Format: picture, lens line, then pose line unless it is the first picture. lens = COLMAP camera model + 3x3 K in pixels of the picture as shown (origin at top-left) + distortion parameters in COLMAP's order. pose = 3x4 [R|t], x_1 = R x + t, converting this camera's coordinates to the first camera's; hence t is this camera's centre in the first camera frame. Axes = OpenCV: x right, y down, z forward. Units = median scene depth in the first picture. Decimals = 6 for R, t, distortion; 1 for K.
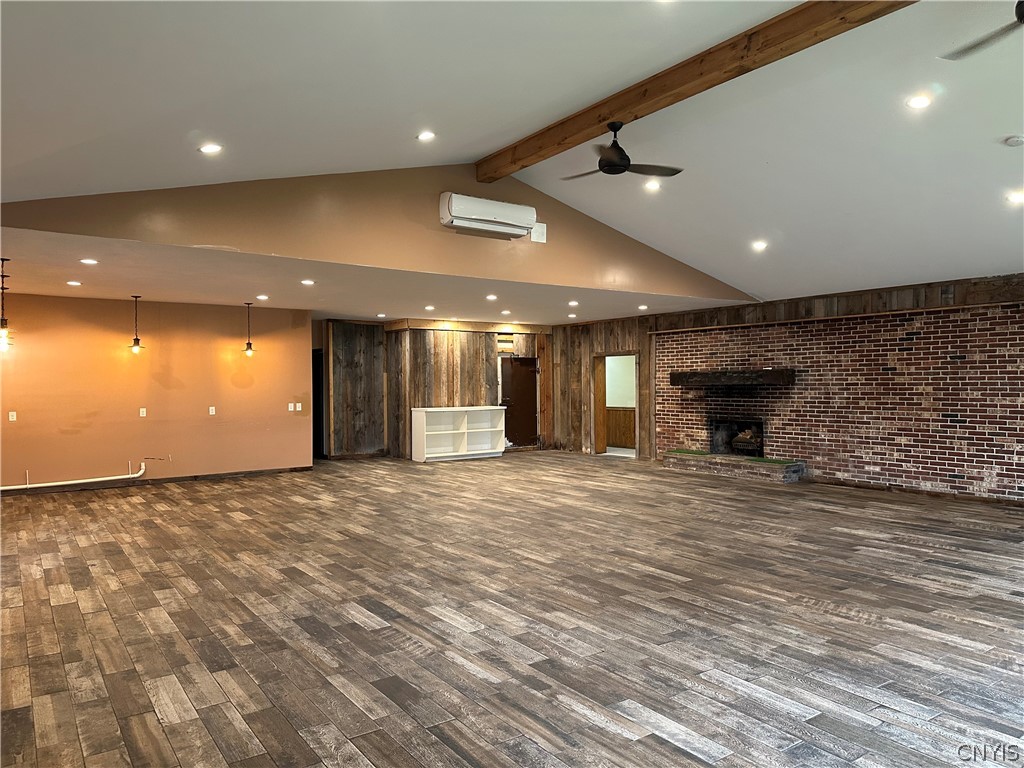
lens RADIAL K [[710.9, 0, 513.5], [0, 710.9, 385.1], [0, 0, 1]] dist [0.037870, -0.016147]
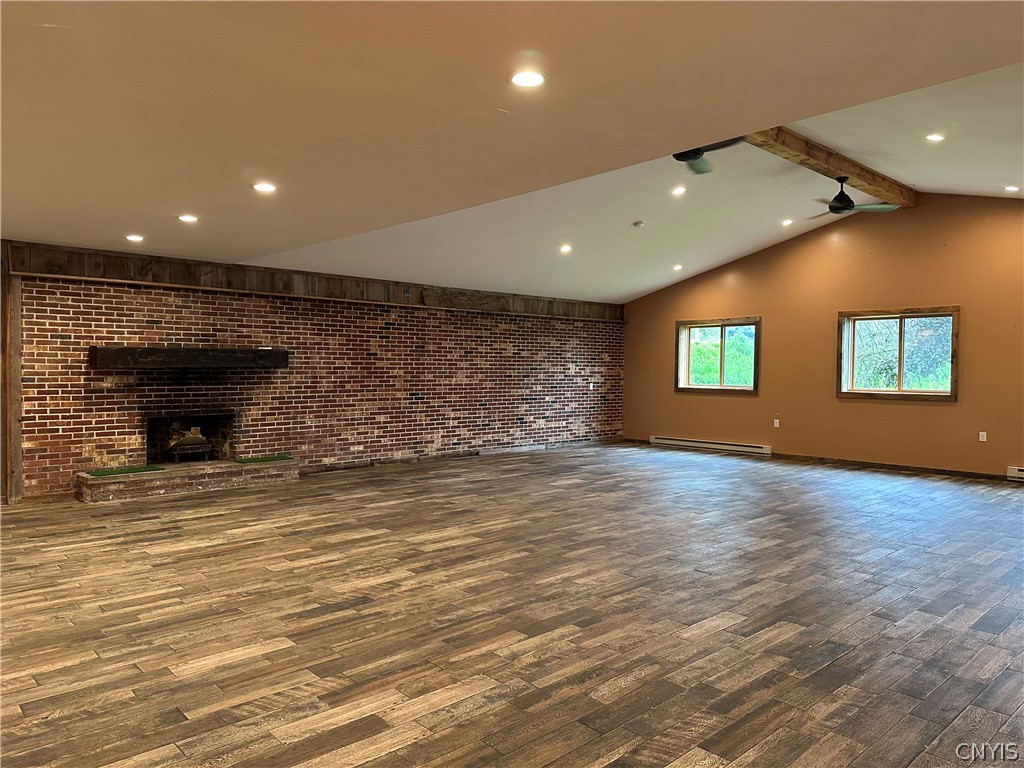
lens RADIAL K [[710.9, 0, 513.6], [0, 710.9, 382.4], [0, 0, 1]] dist [0.037870, -0.016147]
pose [[-0.150078, -0.021698, 0.988436, -0.538269], [-0.007787, 0.999754, 0.020765, -0.003475], [-0.988643, -0.004581, -0.150210, 0.889147]]
